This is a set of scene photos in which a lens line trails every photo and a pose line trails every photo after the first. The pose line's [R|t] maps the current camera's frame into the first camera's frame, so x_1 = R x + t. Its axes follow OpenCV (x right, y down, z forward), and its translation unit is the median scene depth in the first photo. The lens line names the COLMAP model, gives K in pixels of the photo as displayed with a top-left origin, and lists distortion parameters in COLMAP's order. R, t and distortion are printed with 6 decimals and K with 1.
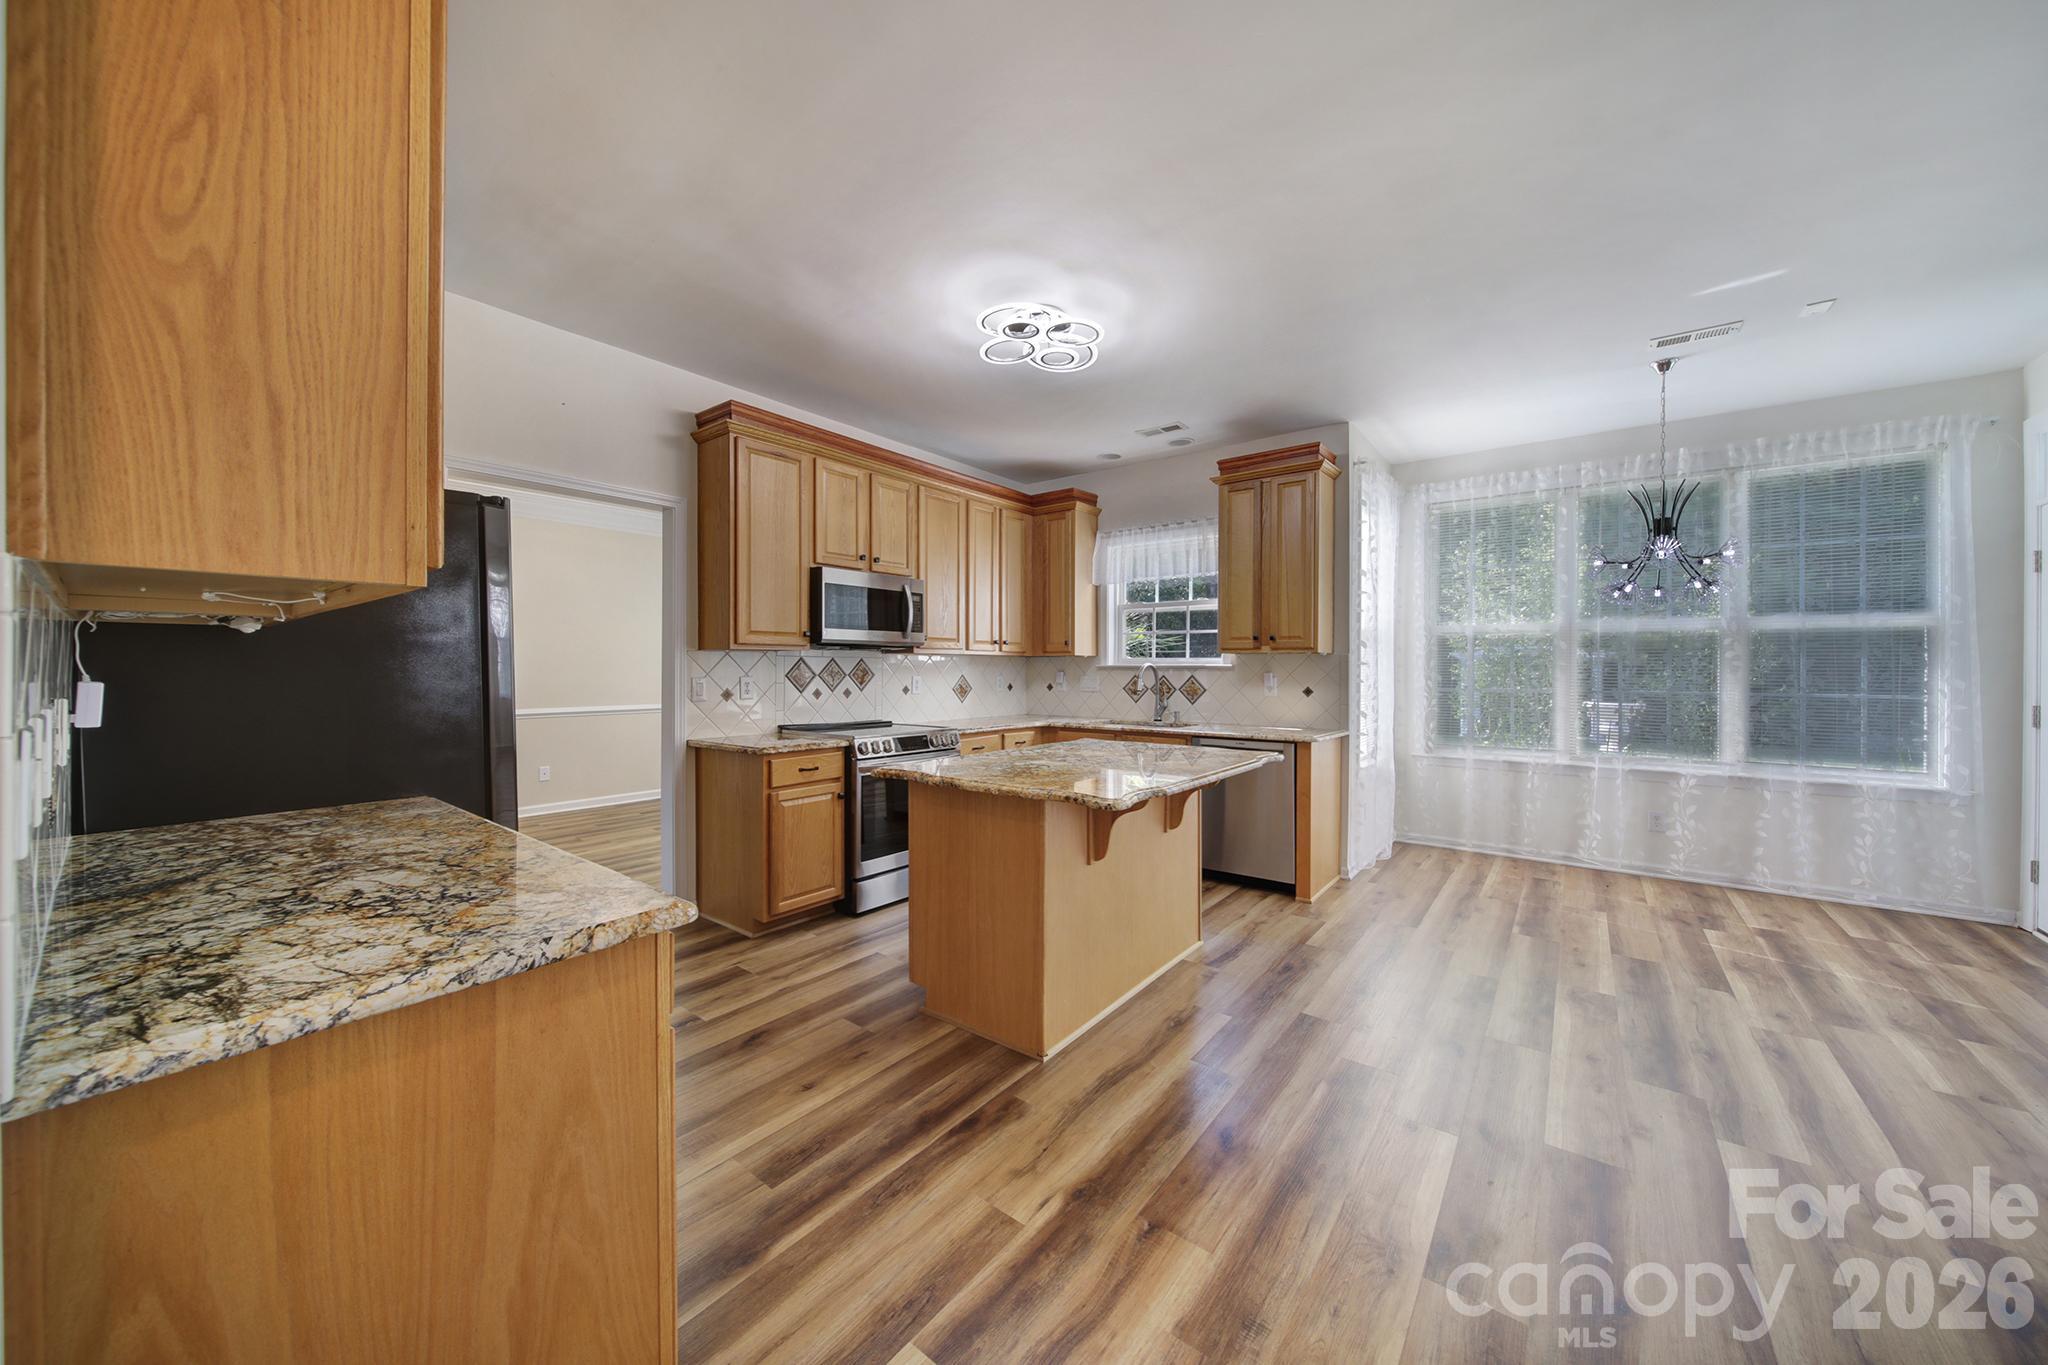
lens RADIAL K [[719.3, 0, 1014.8], [0, 719.3, 670.7], [0, 0, 1]] dist [-0.007007, -0.000354]
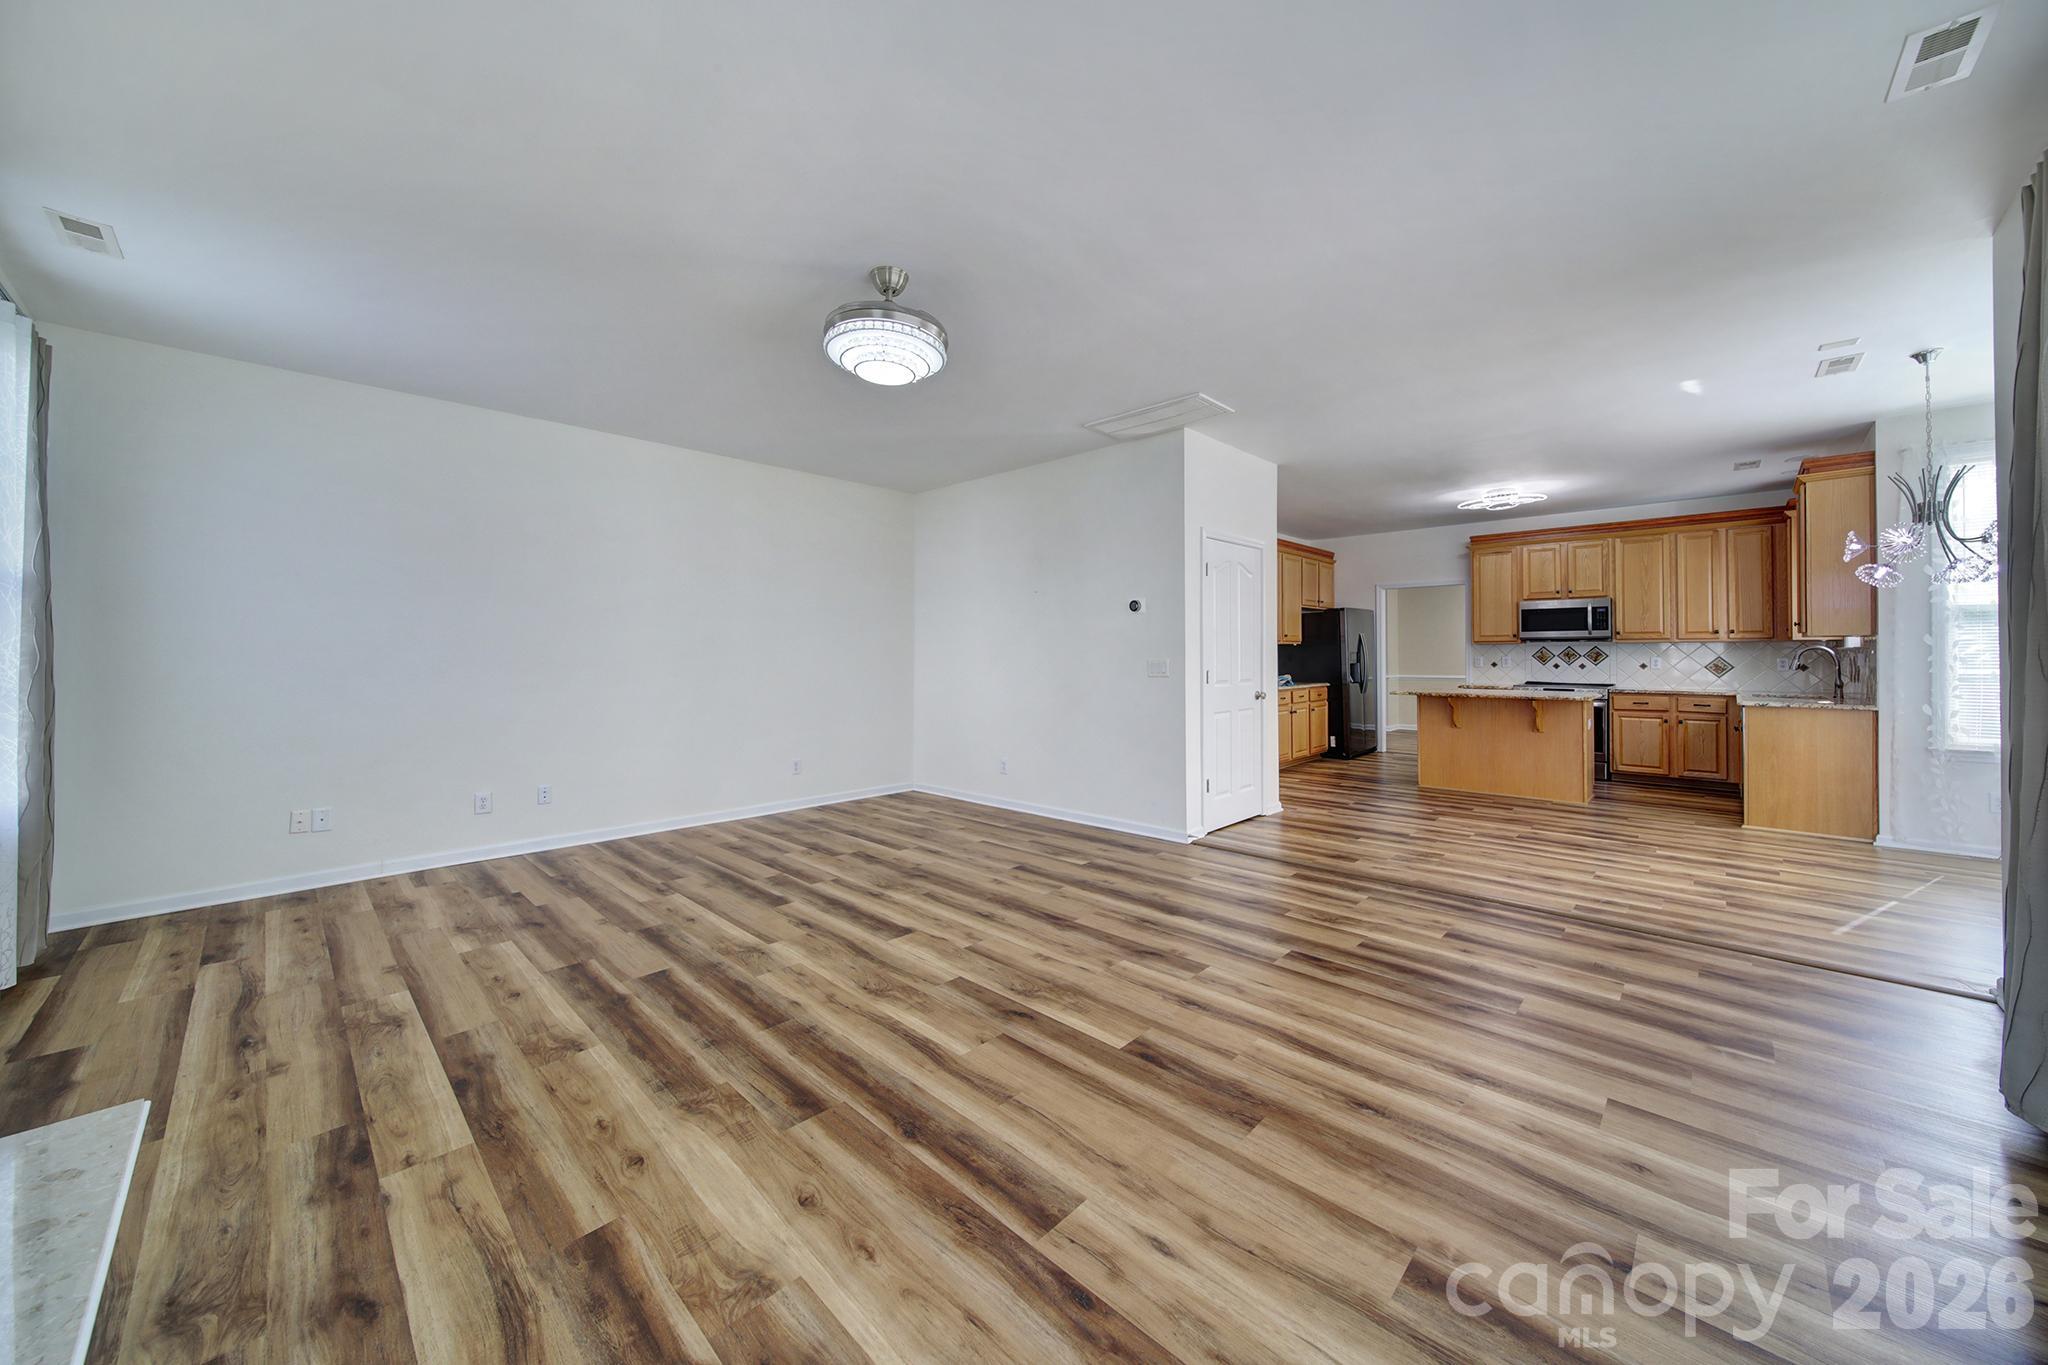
lens RADIAL K [[719.3, 0, 1019.0], [0, 719.3, 661.9], [0, 0, 1]] dist [-0.007007, -0.000354]
pose [[-0.086583, 0.003814, -0.996237, 1.758815], [-0.005253, 0.999977, 0.004285, 0.022801], [0.996231, 0.005604, -0.086561, -0.211156]]
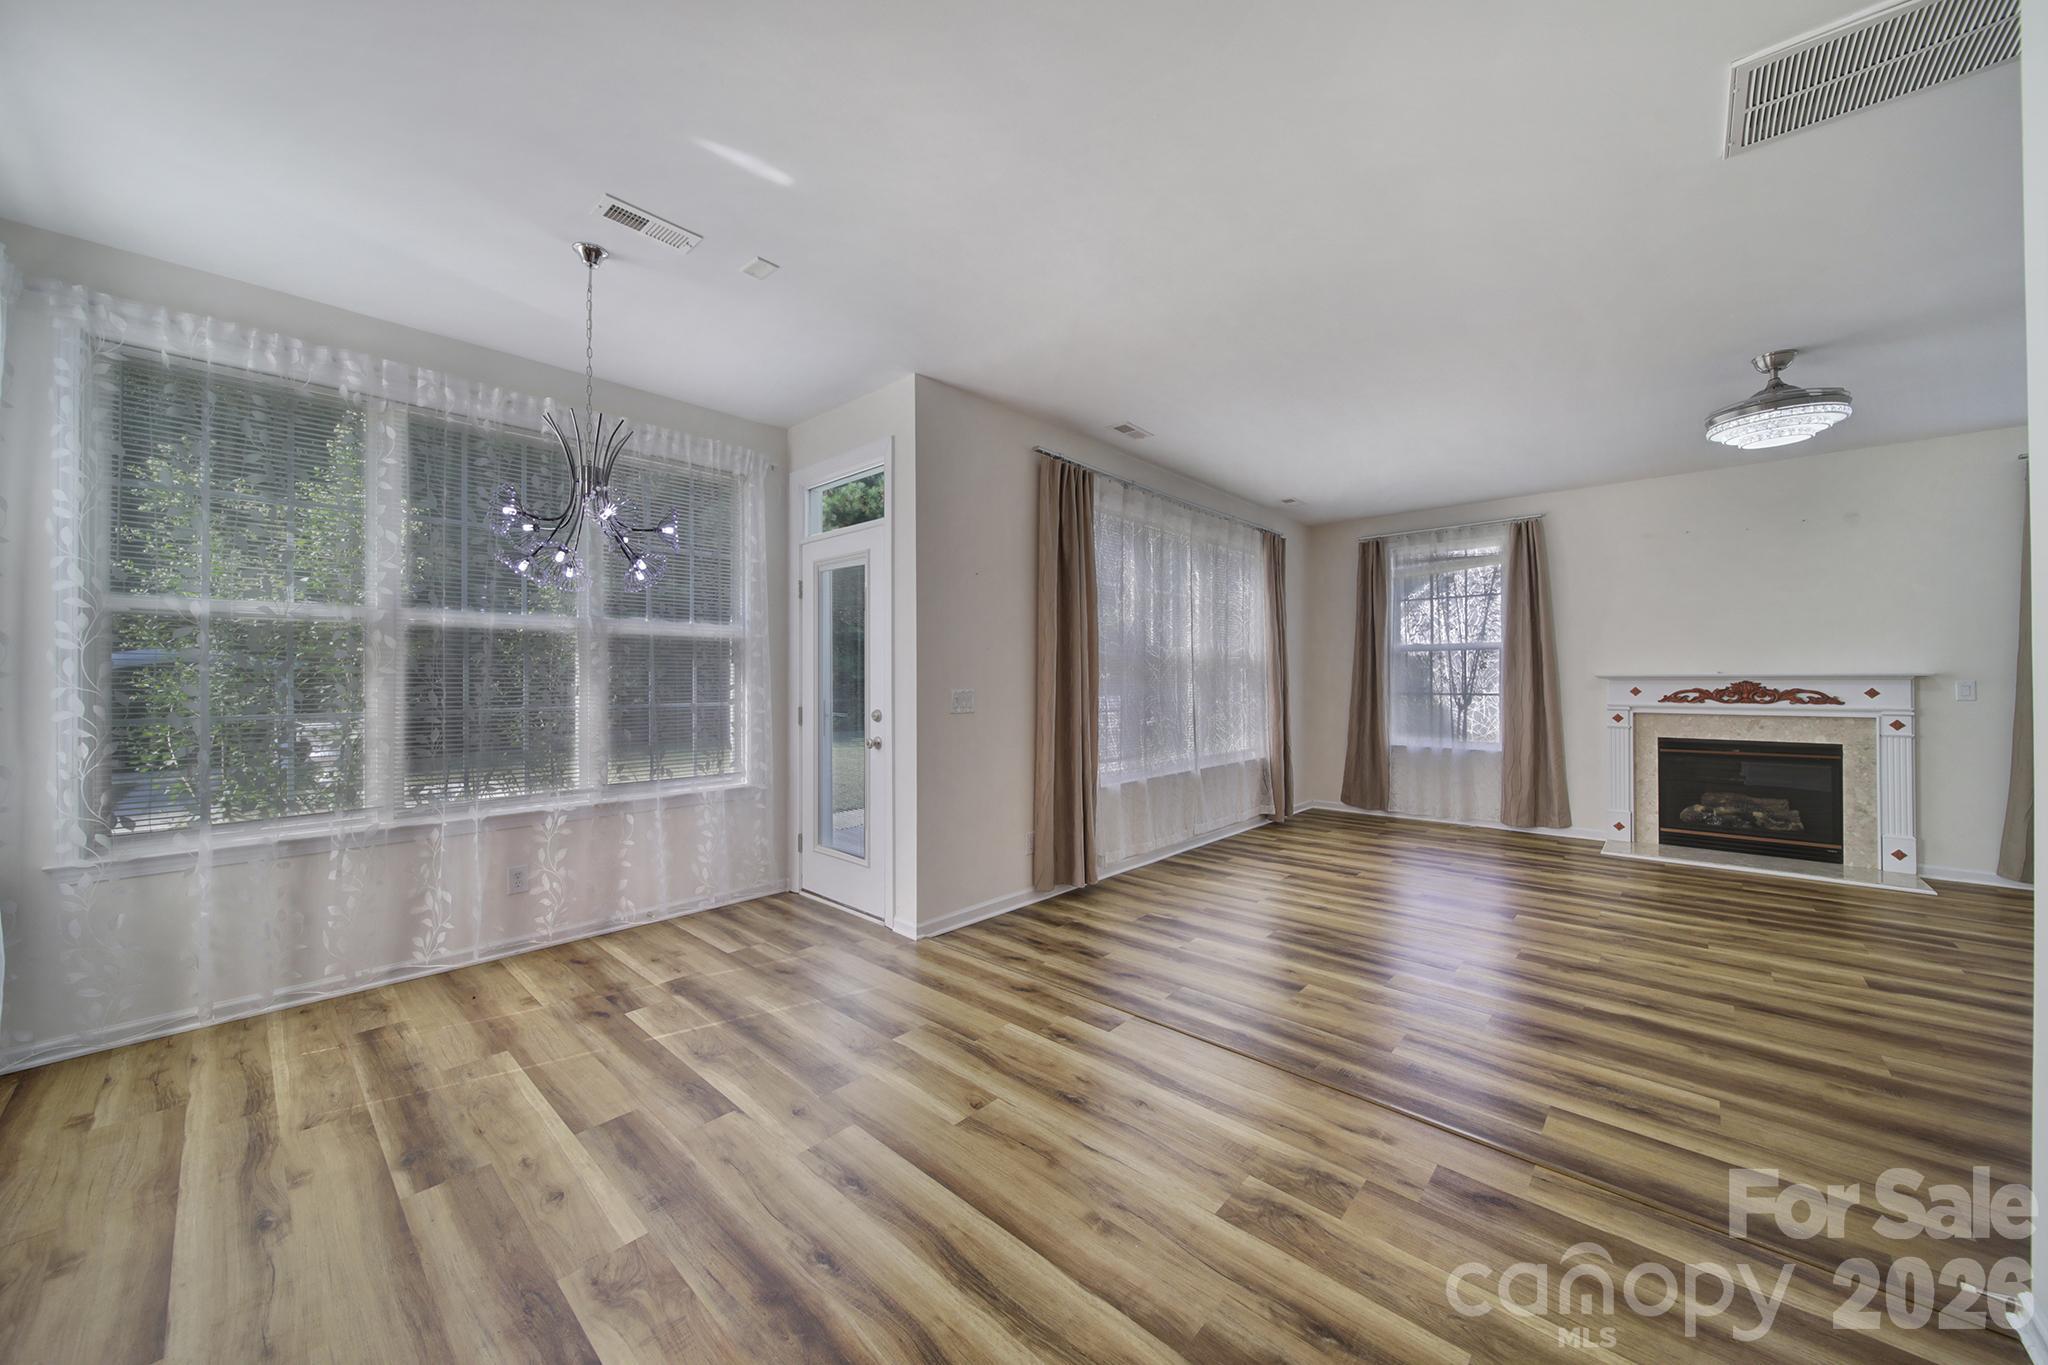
lens RADIAL K [[719.3, 0, 1014.3], [0, 719.3, 673.0], [0, 0, 1]] dist [-0.007007, -0.000354]
pose [[0.068251, 0.006171, 0.997649, 0.179654], [0.008457, 0.999941, -0.006764, 0.001913], [-0.997632, 0.008899, 0.068195, 0.430298]]
